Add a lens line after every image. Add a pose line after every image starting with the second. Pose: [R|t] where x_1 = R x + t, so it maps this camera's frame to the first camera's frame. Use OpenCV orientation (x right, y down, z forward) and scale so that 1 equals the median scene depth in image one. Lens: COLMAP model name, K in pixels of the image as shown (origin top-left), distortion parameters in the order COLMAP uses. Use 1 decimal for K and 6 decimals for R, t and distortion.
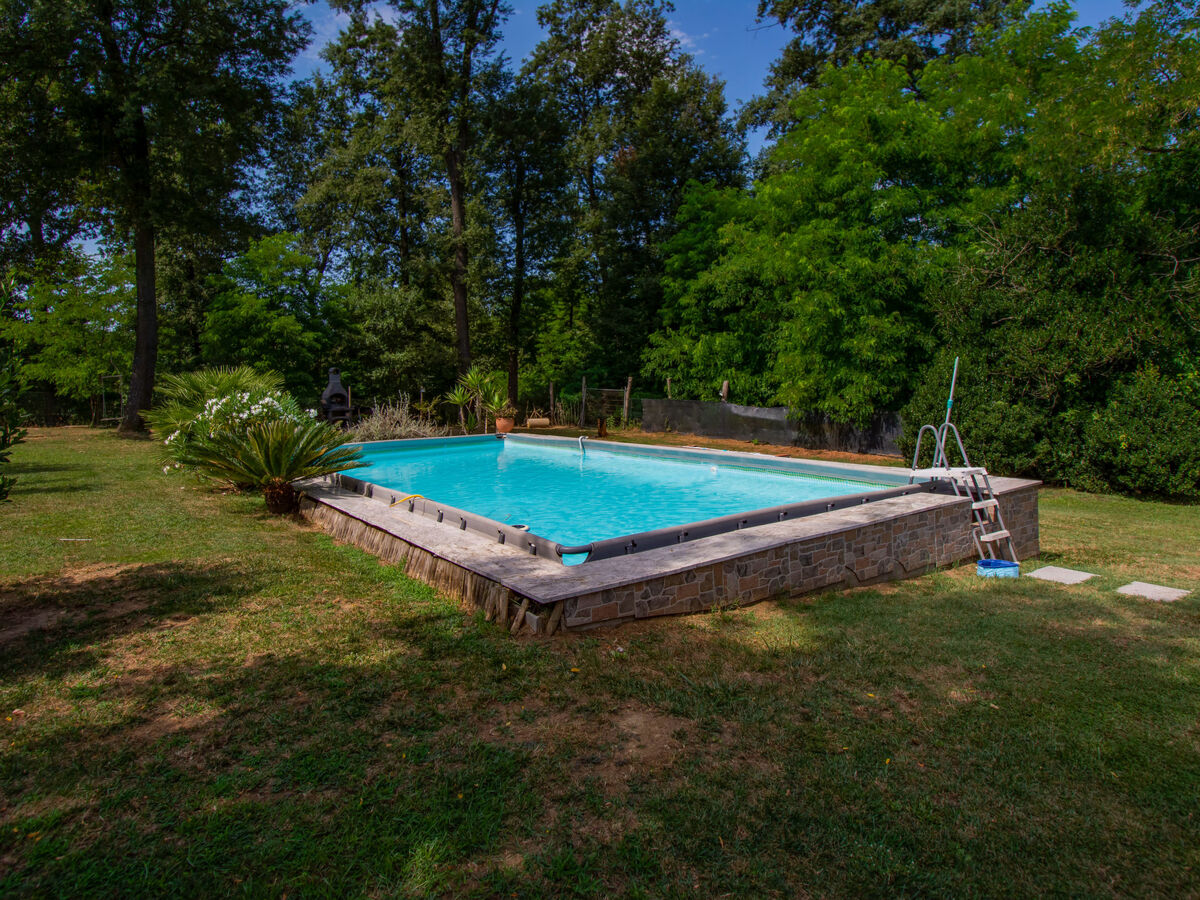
lens RADIAL K [[651.6, 0, 600.0], [0, 651.6, 450.0], [0, 0, 1]] dist [0.001068, -0.001062]
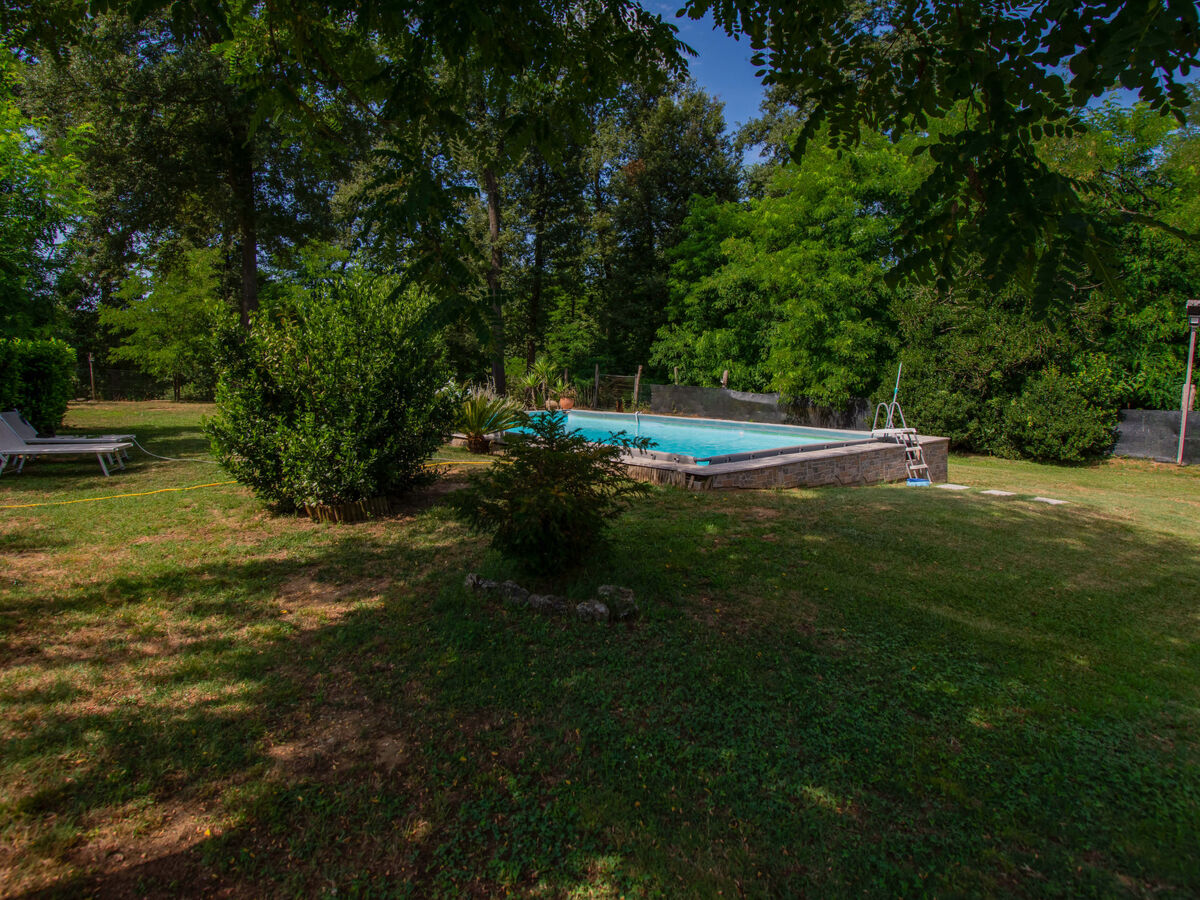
lens RADIAL K [[634.0, 0, 598.6], [0, 634.0, 446.4], [0, 0, 1]] dist [0.015471, -0.000887]
pose [[0.999565, 0.013734, 0.026115, -0.084515], [-0.014252, 0.999704, 0.019737, 0.015894], [-0.025836, -0.020101, 0.999464, -0.194461]]
